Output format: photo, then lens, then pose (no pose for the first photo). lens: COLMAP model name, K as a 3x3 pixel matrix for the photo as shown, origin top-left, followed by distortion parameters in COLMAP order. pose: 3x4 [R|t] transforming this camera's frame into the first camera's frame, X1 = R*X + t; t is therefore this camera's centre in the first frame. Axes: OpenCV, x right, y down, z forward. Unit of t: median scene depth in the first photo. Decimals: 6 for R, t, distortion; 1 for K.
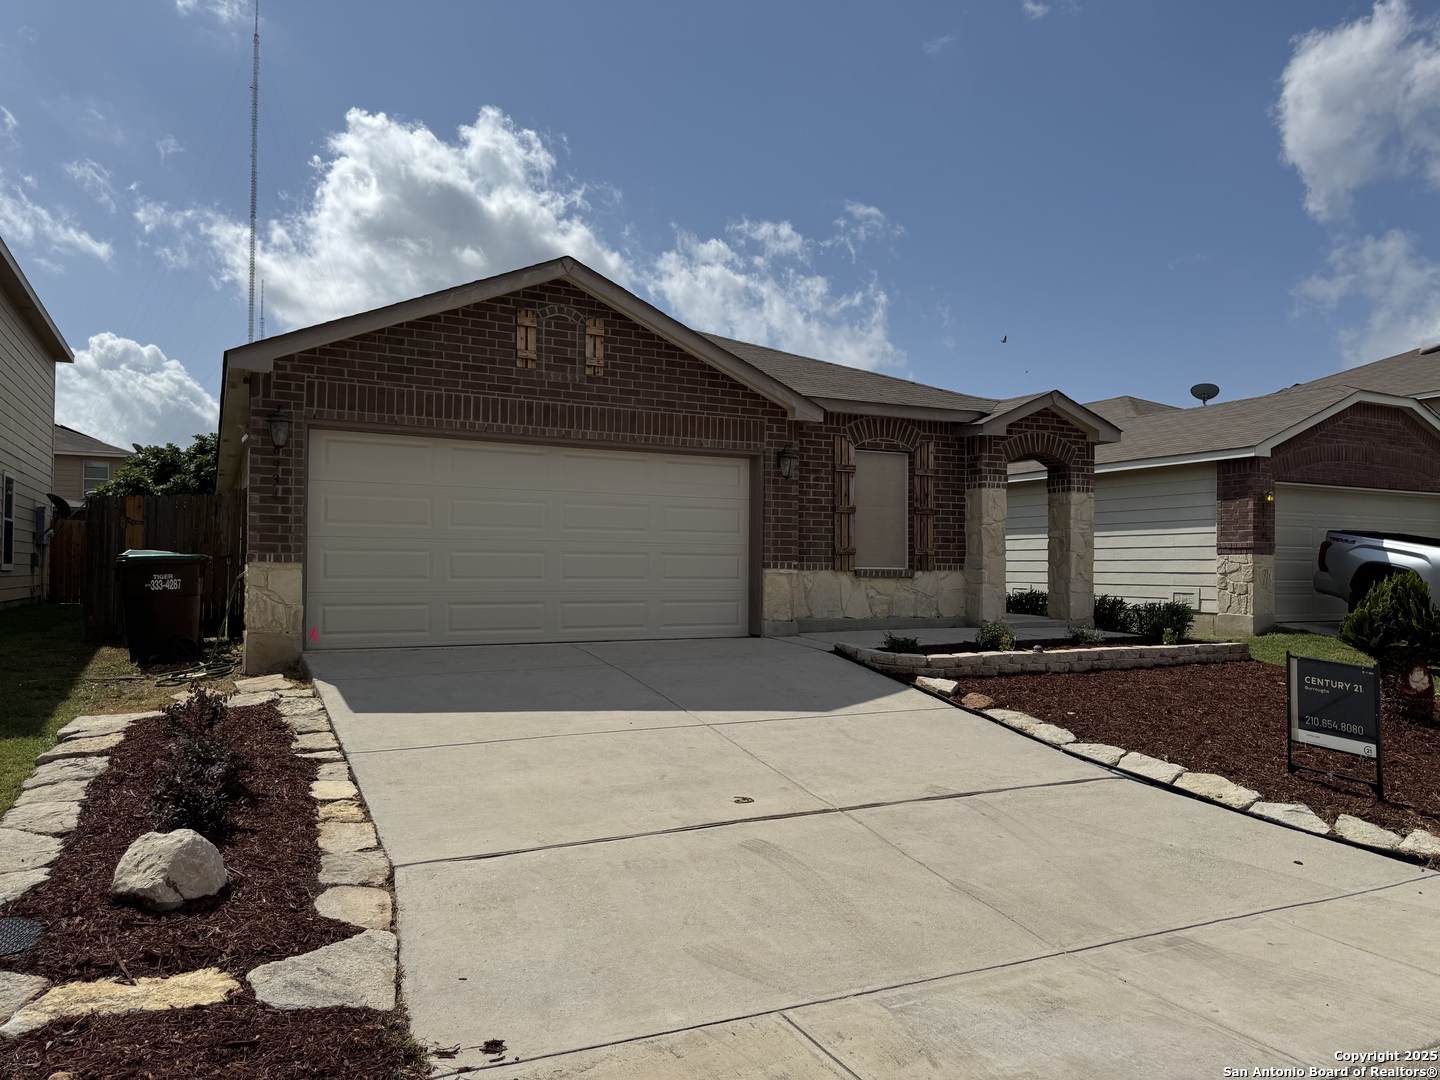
lens RADIAL K [[1006.6, 0, 716.9], [0, 1006.6, 532.3], [0, 0, 1]] dist [0.132018, -0.204001]
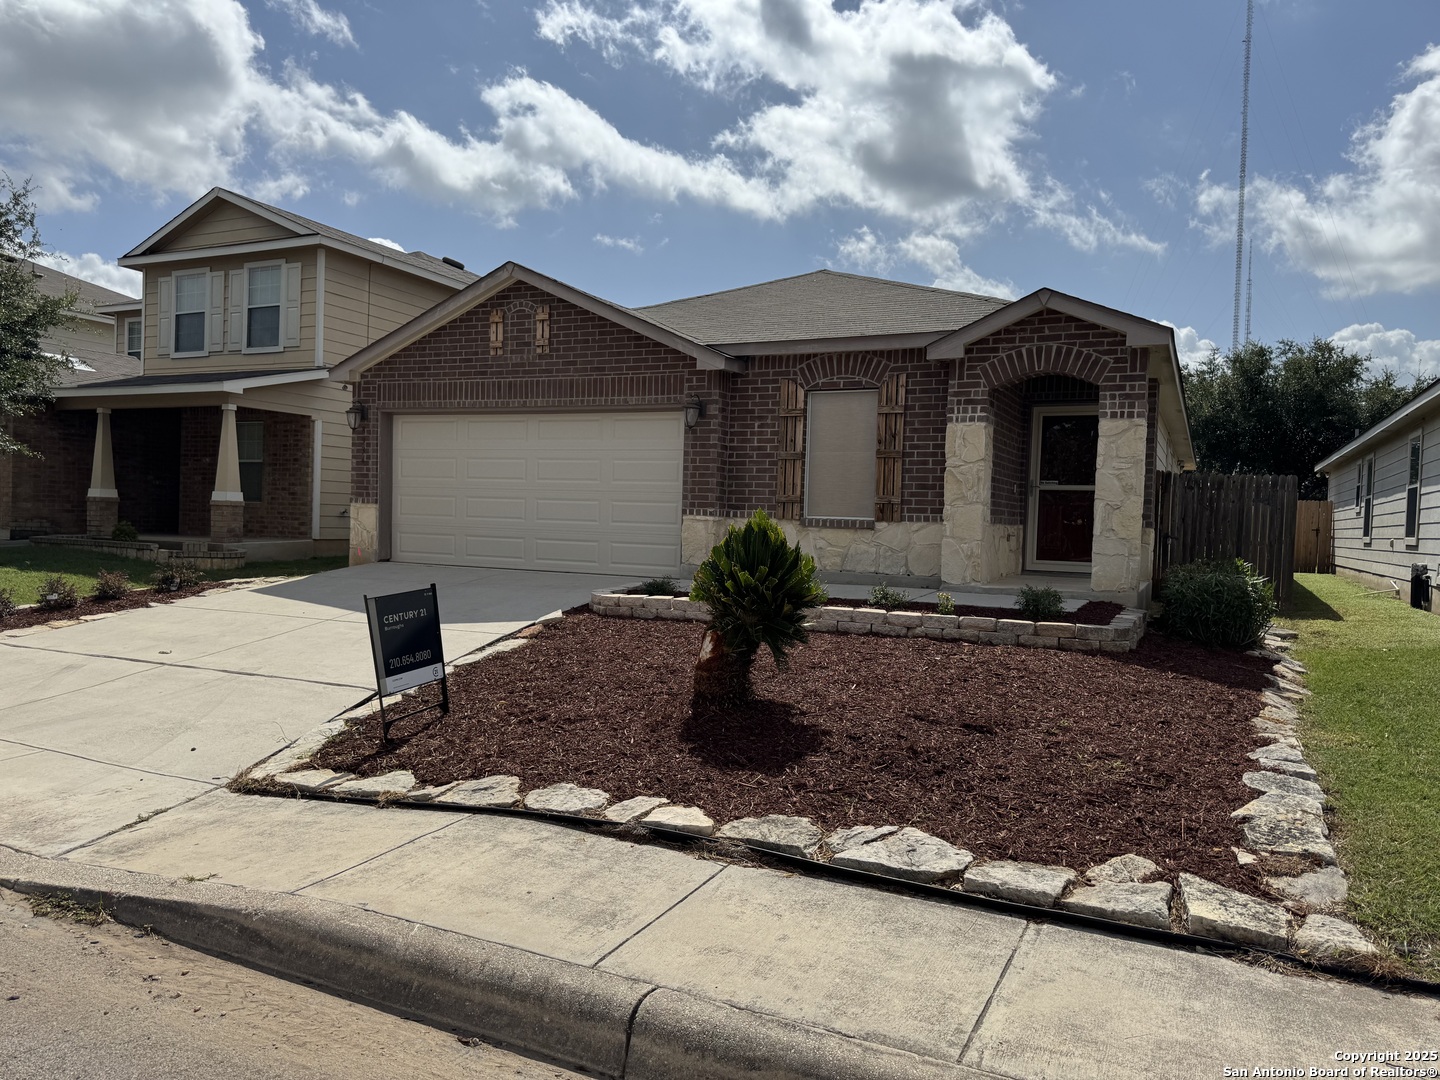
lens RADIAL K [[1011.1, 0, 720.0], [0, 1011.1, 540.0], [0, 0, 1]] dist [0.132123, -0.208796]
pose [[0.611961, 0.027014, -0.790426, 0.910382], [0.002595, 0.999343, 0.036163, 0.024121], [0.790883, -0.024182, 0.611489, 0.380055]]
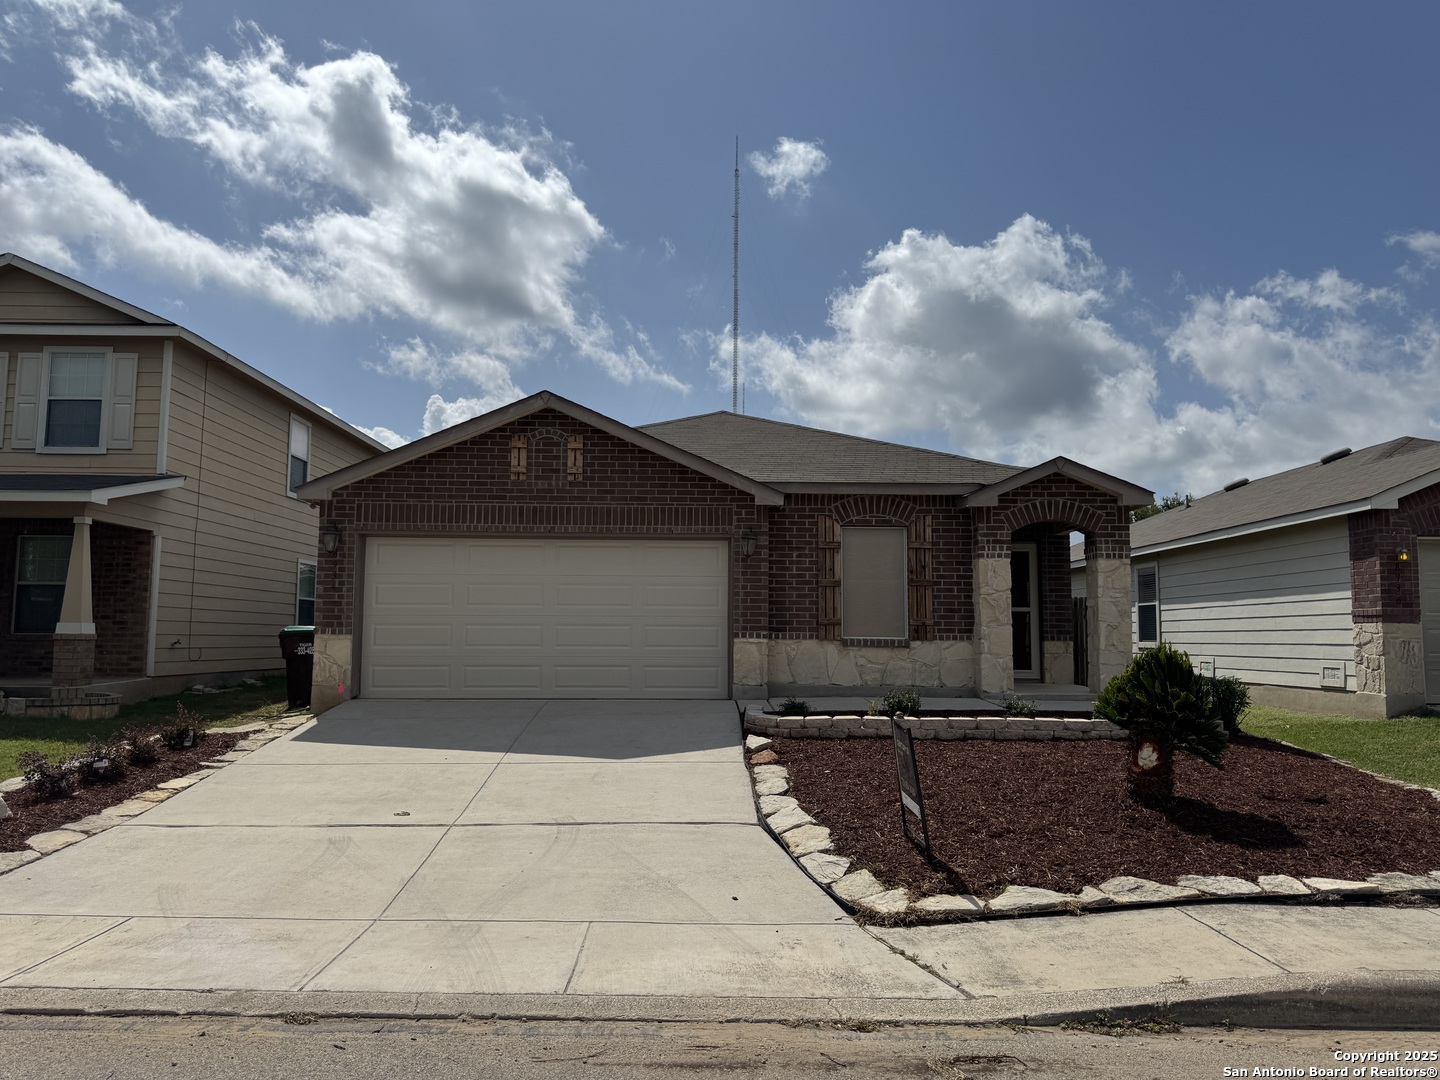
lens RADIAL K [[1006.6, 0, 716.9], [0, 1006.6, 532.3], [0, 0, 1]] dist [0.132018, -0.204001]
pose [[0.898397, -0.045844, -0.436786, 0.526368], [0.014975, 0.997156, -0.073858, 0.001296], [0.438930, 0.059813, 0.896528, -0.024186]]
